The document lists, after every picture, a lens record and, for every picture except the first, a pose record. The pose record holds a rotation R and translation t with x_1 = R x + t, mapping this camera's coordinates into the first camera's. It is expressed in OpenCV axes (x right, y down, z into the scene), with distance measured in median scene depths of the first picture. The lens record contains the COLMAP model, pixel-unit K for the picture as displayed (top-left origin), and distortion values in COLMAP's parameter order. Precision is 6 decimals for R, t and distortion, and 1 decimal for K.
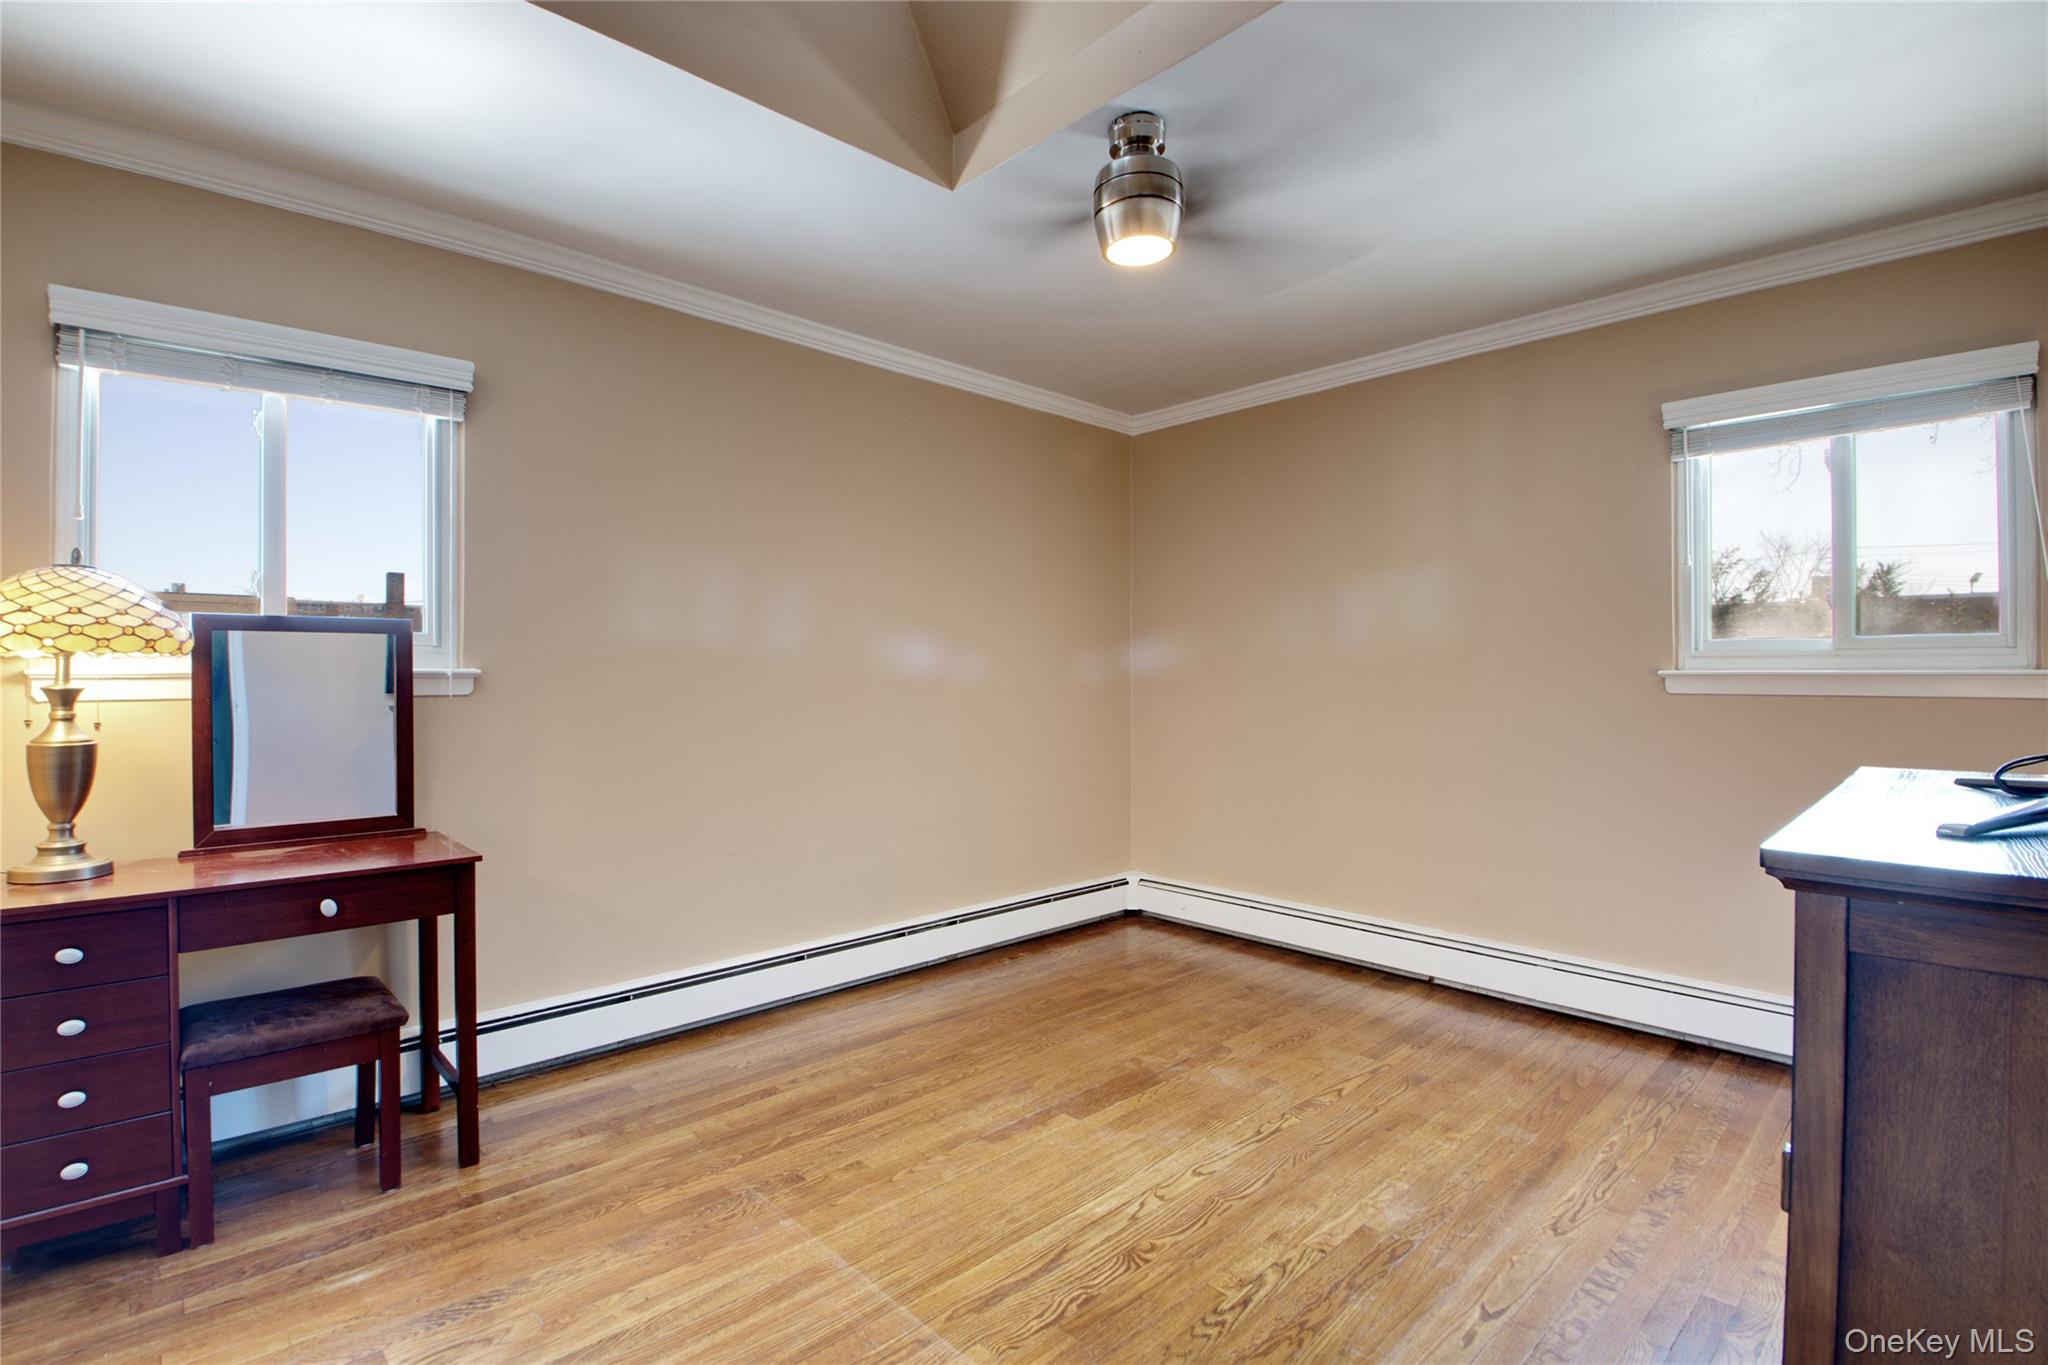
lens RADIAL K [[981.4, 0, 1029.9], [0, 981.4, 676.3], [0, 0, 1]] dist [-0.001198, -0.000725]
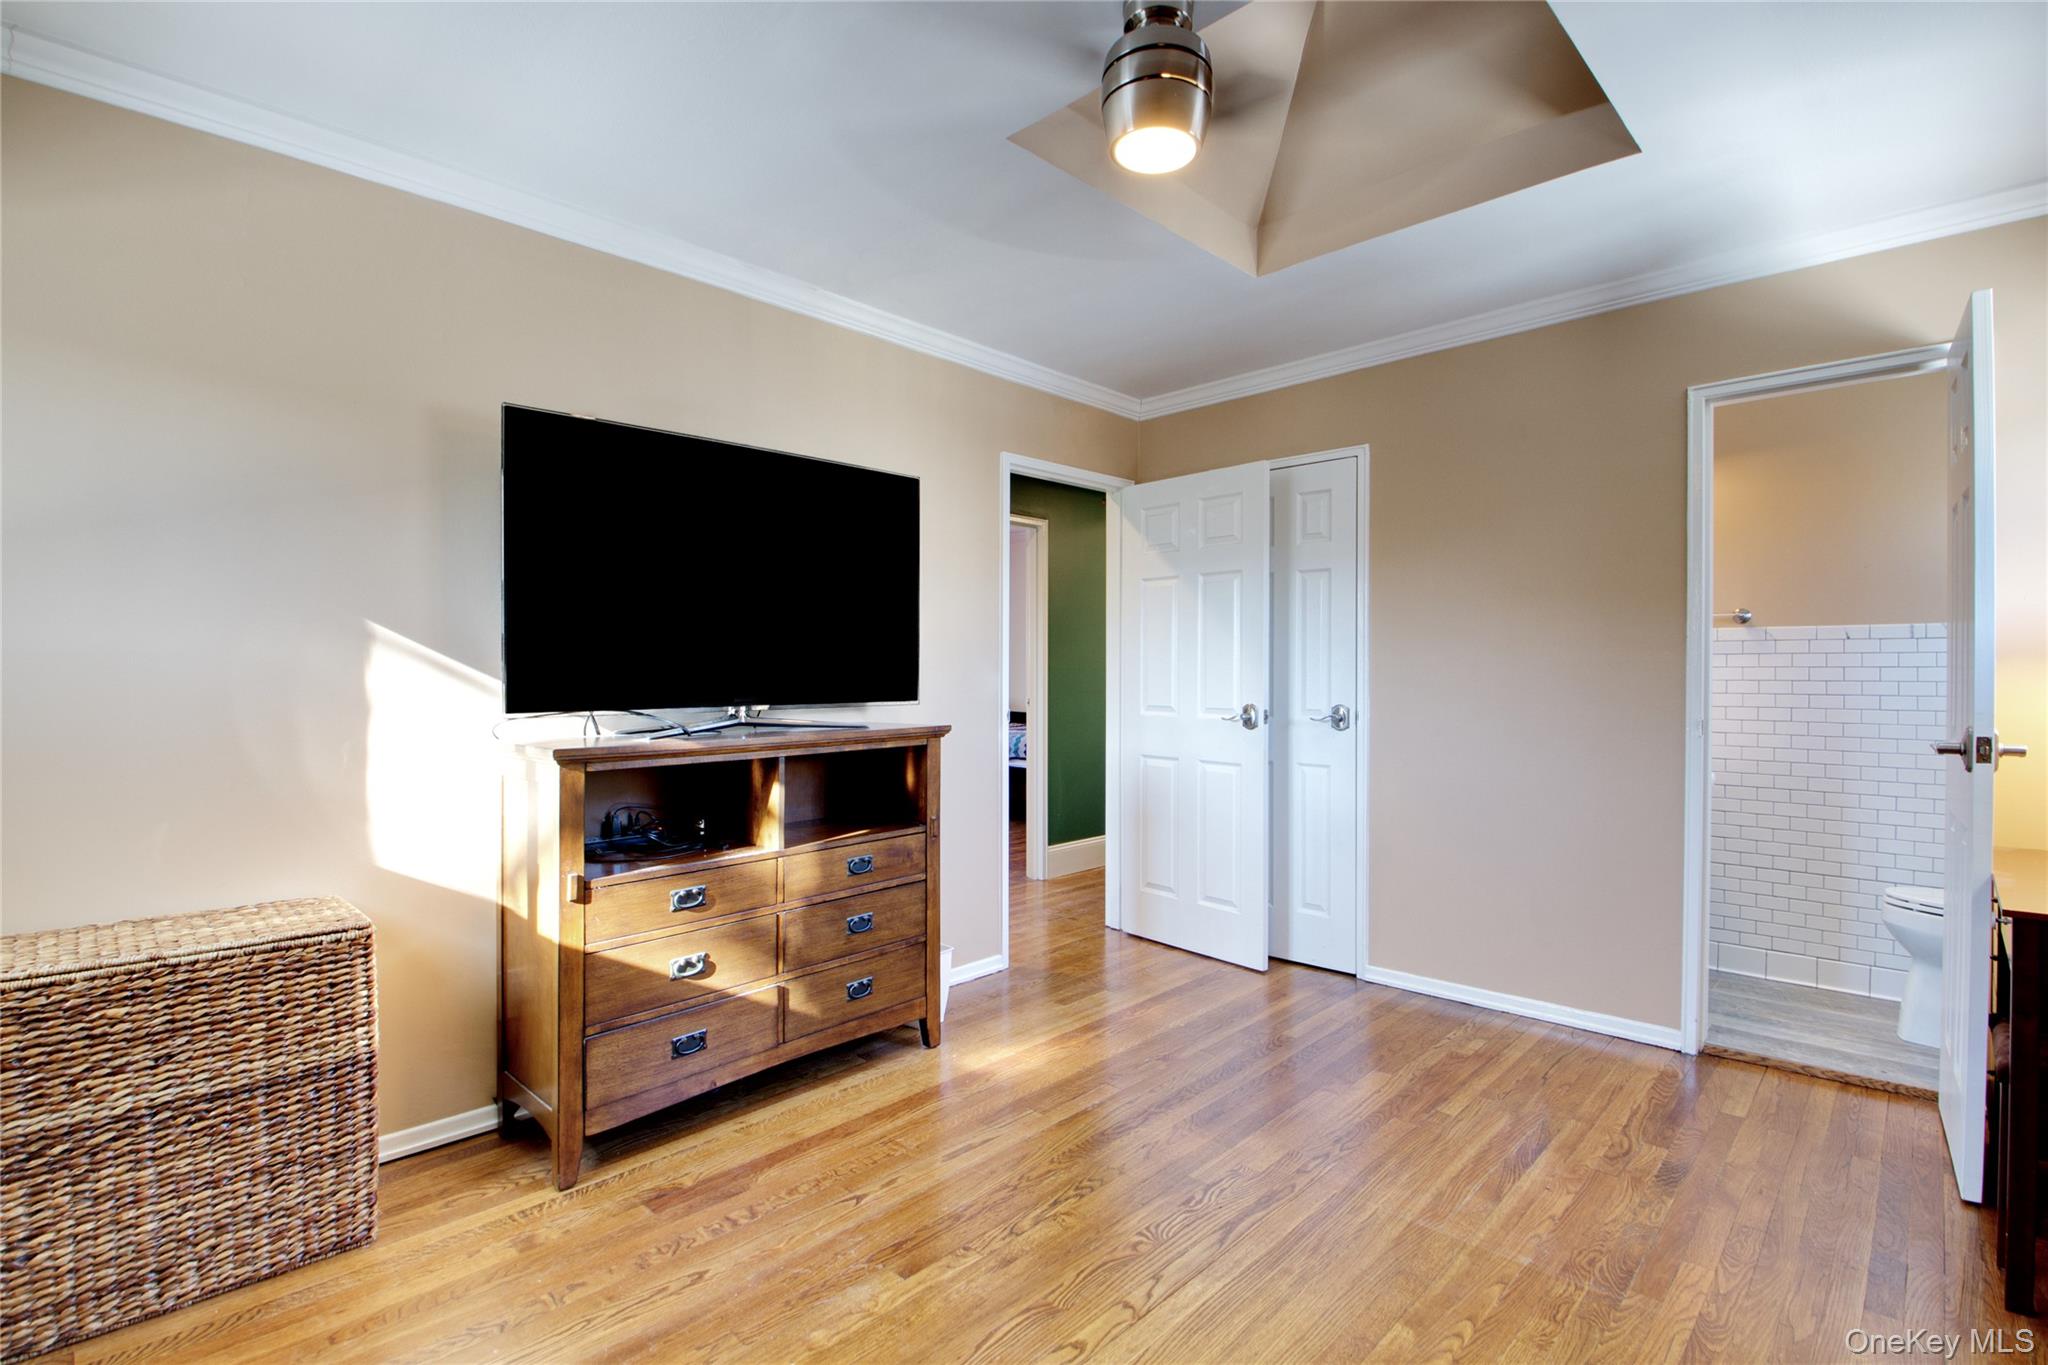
lens RADIAL K [[981.4, 0, 1029.9], [0, 981.4, 676.3], [0, 0, 1]] dist [-0.001198, -0.000725]
pose [[-0.999156, -0.008461, -0.040207, 0.271403], [-0.008676, 0.999949, 0.005181, -0.003558], [0.040161, 0.005526, -0.999178, 1.948231]]
